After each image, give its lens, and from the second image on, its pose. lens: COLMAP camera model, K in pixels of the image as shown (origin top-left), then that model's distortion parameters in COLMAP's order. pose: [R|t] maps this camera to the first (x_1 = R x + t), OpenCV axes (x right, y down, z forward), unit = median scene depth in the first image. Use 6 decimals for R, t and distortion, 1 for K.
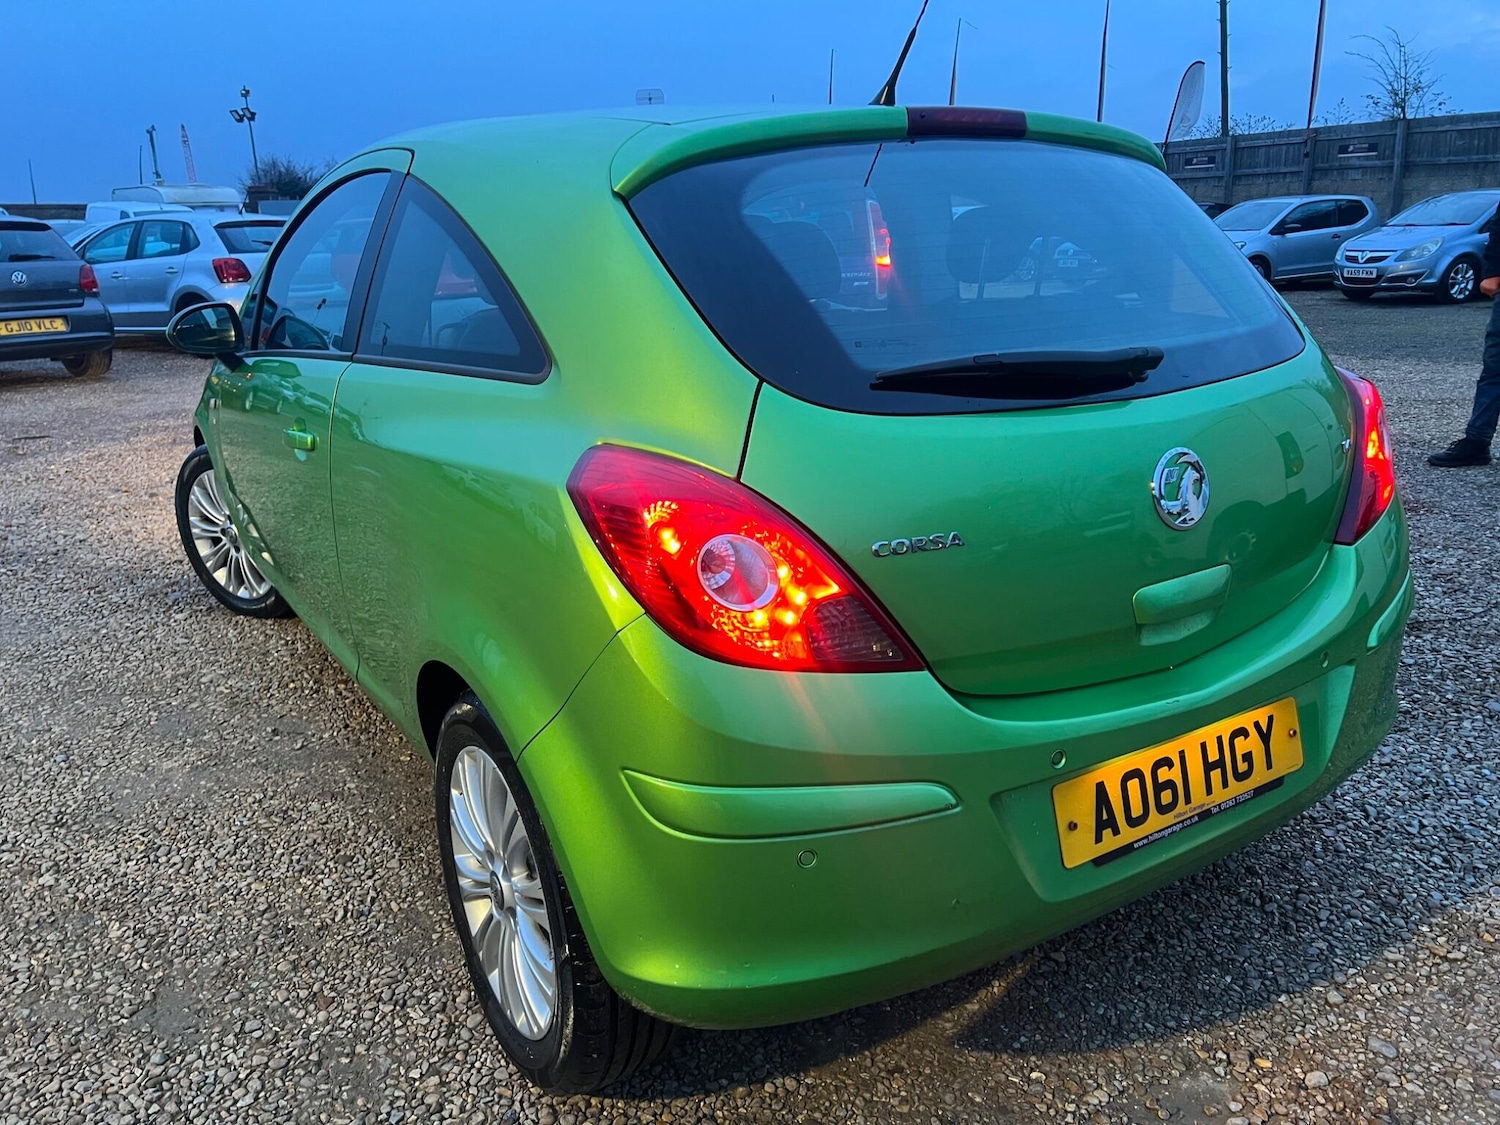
lens RADIAL K [[1129.2, 0, 746.7], [0, 1129.2, 555.7], [0, 0, 1]] dist [0.063900, -0.067789]
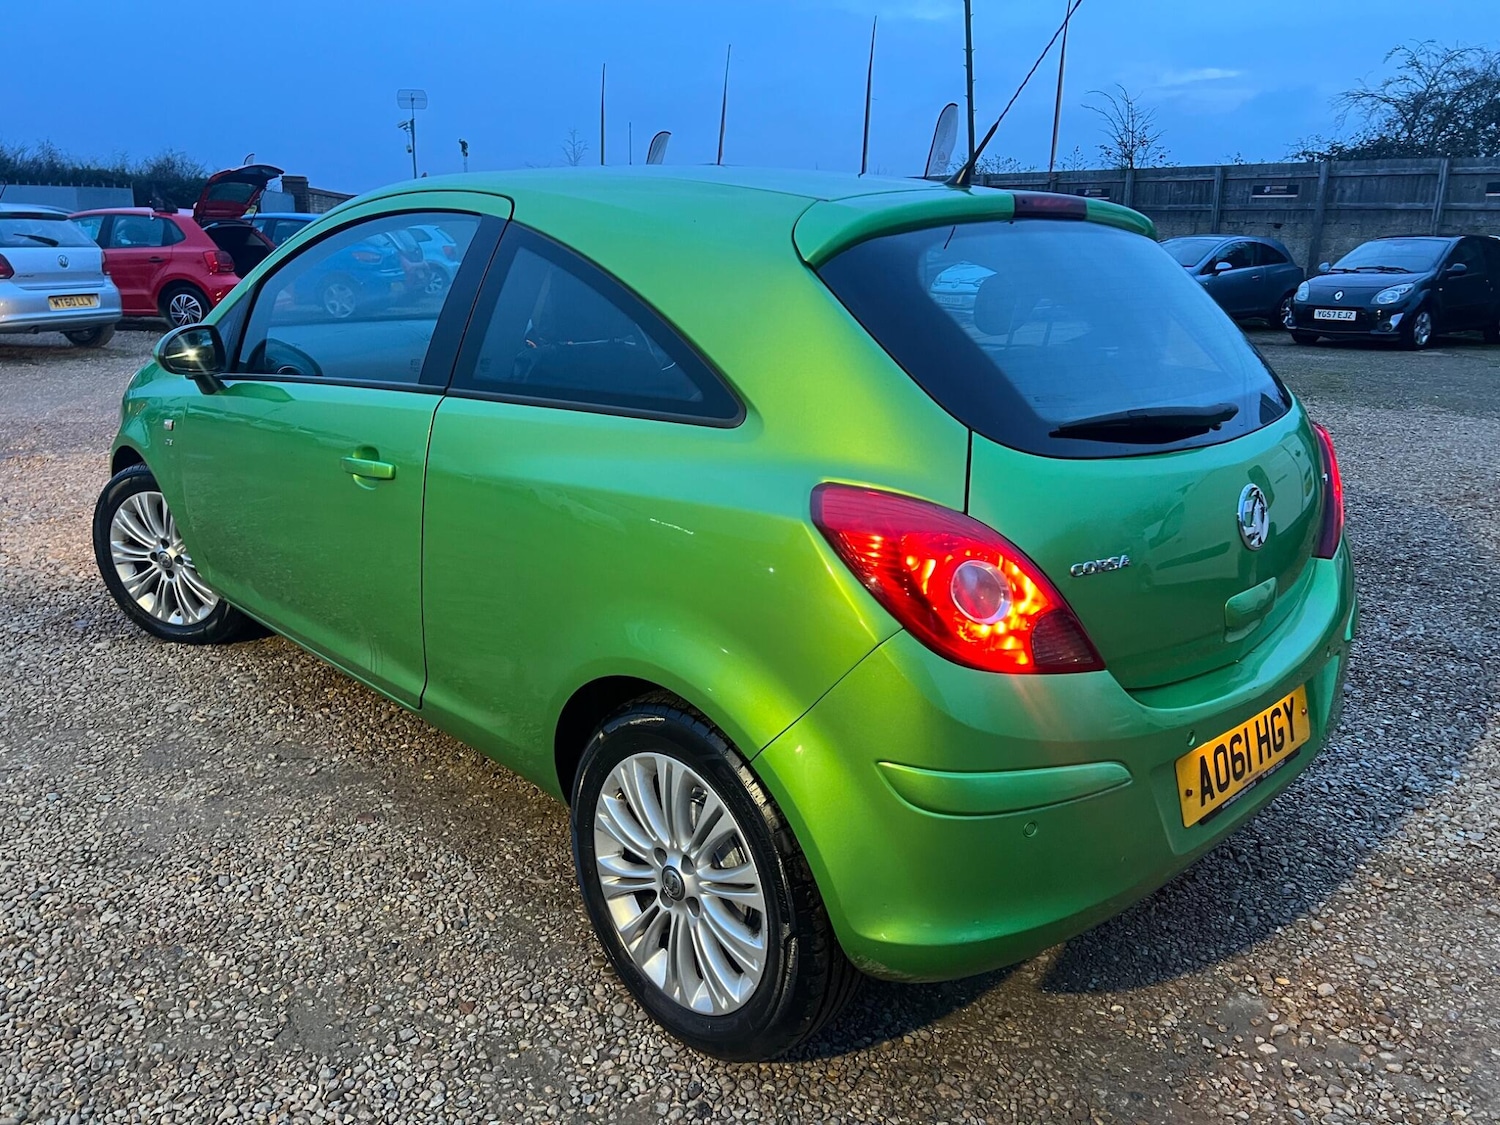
lens RADIAL K [[1129.2, 0, 736.3], [0, 1129.2, 556.1], [0, 0, 1]] dist [0.063900, -0.067789]
pose [[0.979174, -0.013782, 0.202556, -0.336656], [0.015562, 0.999853, -0.007200, -0.012480], [-0.202427, 0.010203, 0.979244, -0.082244]]
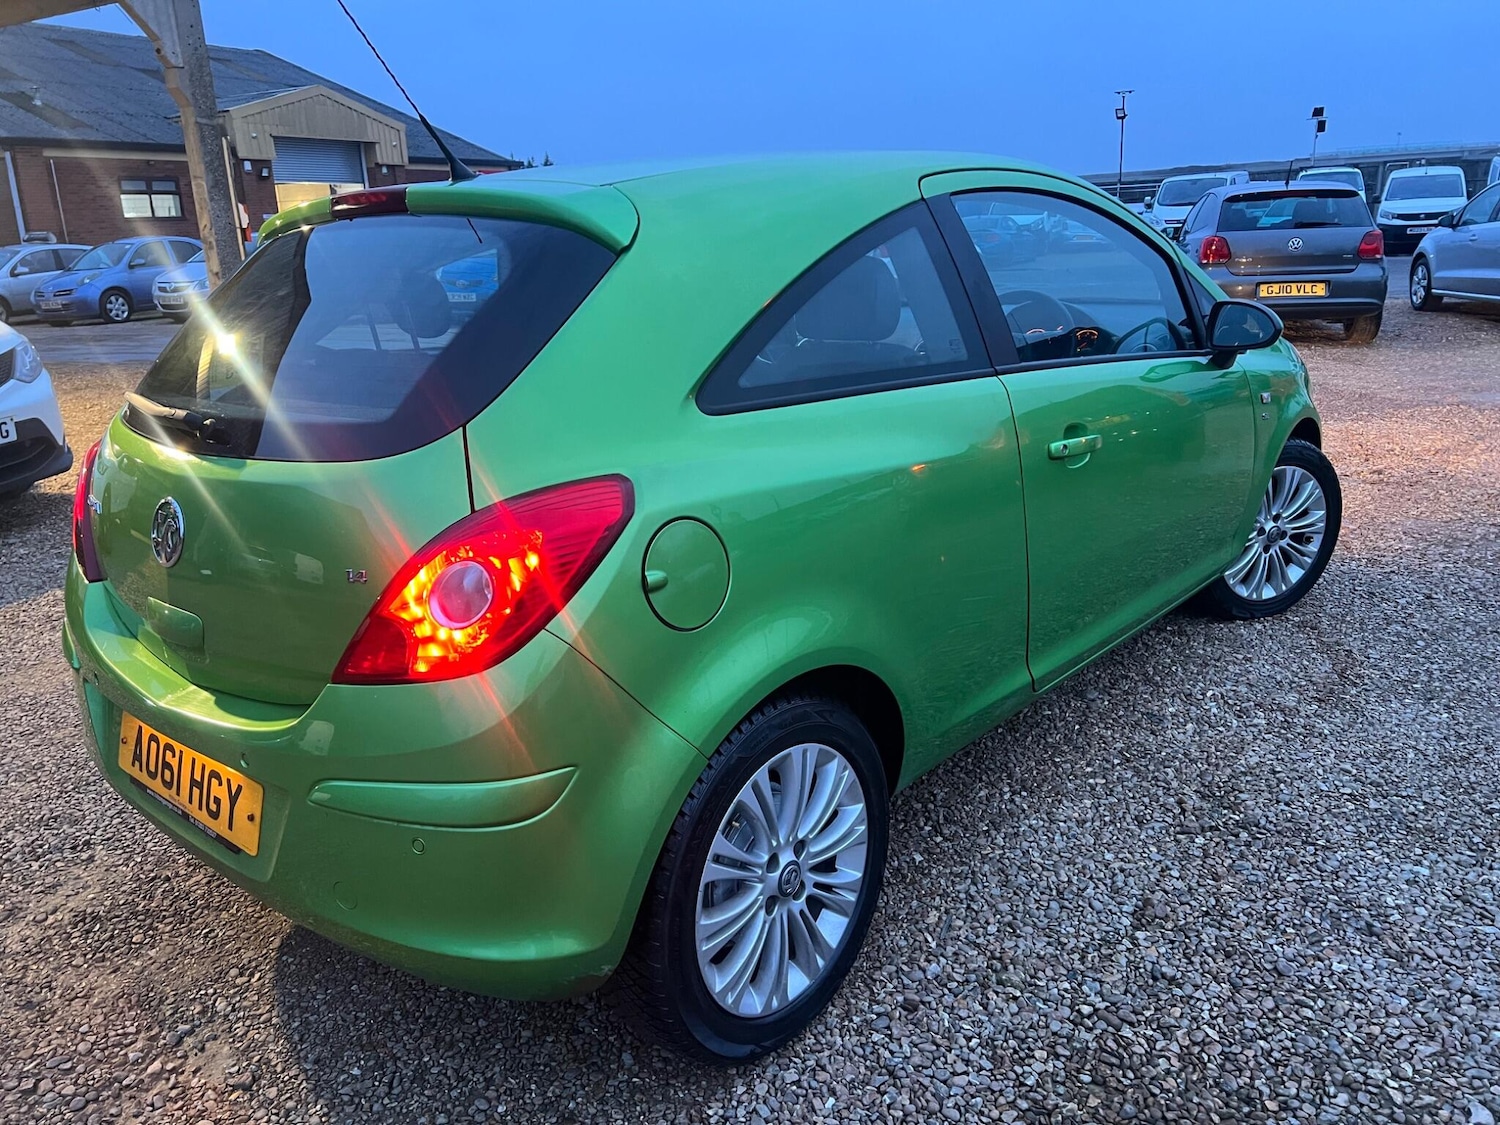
lens RADIAL K [[1129.2, 0, 735.2], [0, 1129.2, 548.5], [0, 0, 1]] dist [0.063900, -0.067789]
pose [[0.274743, 0.273267, -0.921869, 1.310495], [-0.233122, 0.949089, 0.211859, -0.343810], [0.932829, 0.156701, 0.324460, 0.930448]]
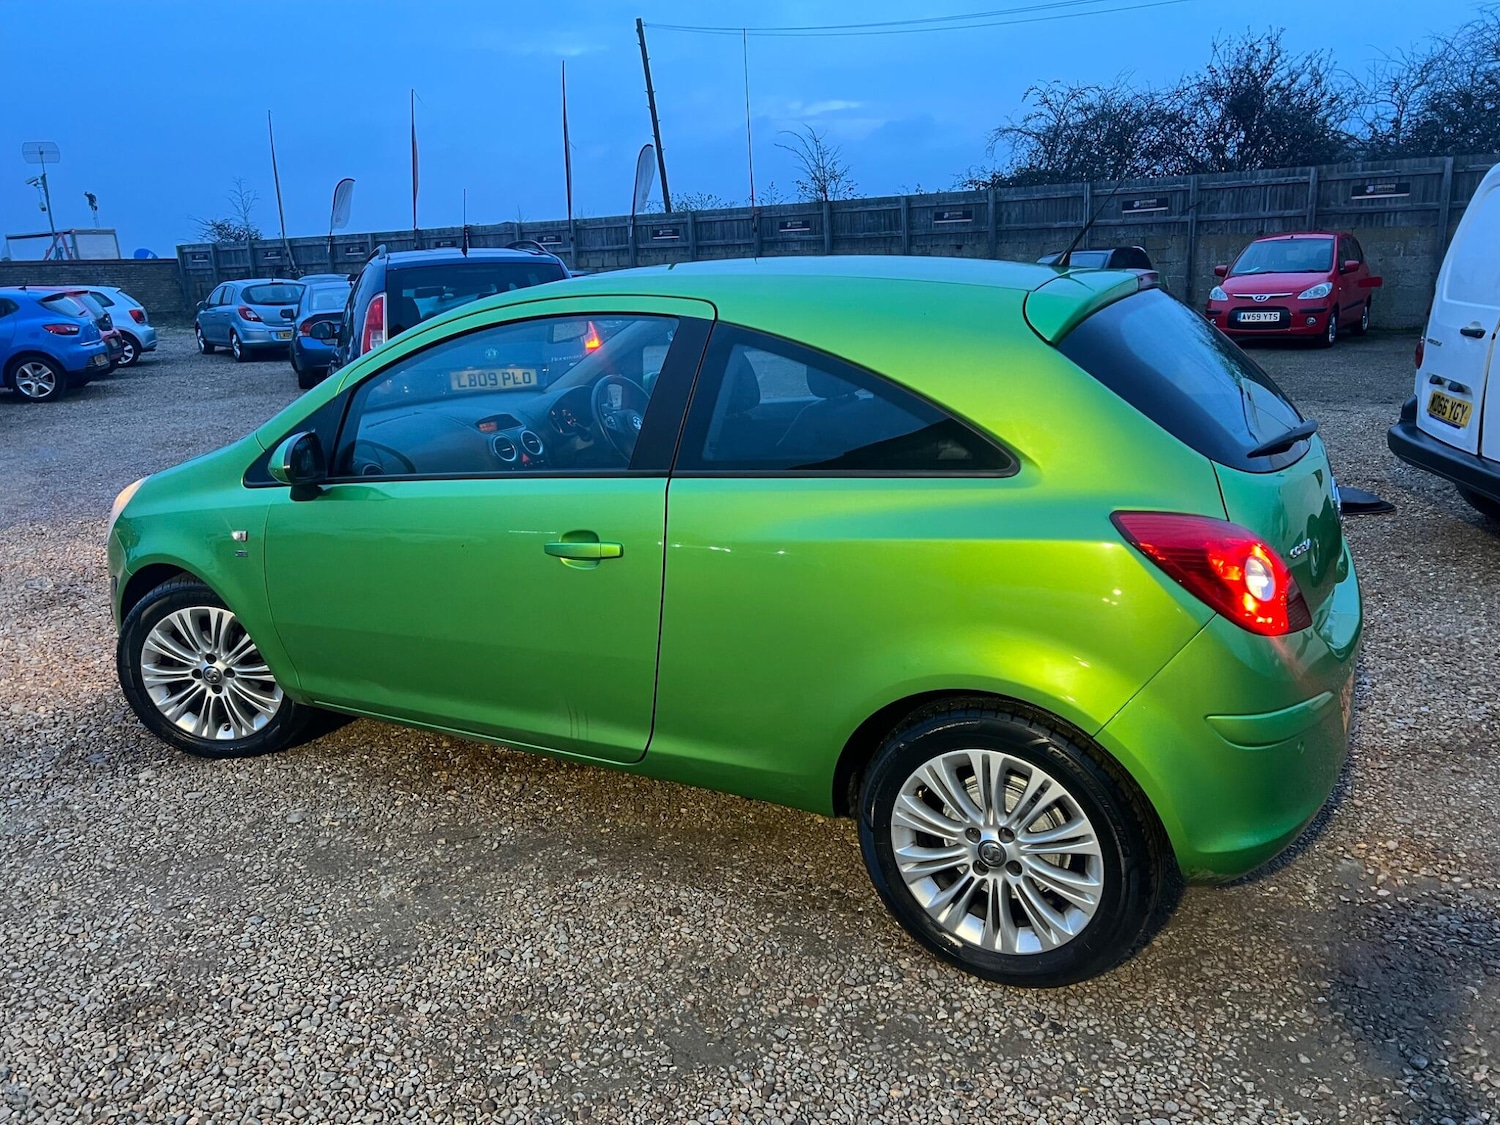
lens RADIAL K [[1129.2, 0, 758.2], [0, 1129.2, 557.0], [0, 0, 1]] dist [0.063900, -0.067789]
pose [[0.878084, -0.129801, 0.460566, -0.920304], [0.151007, 0.988489, -0.009315, -0.071656], [-0.454055, 0.077729, 0.887577, -0.080950]]
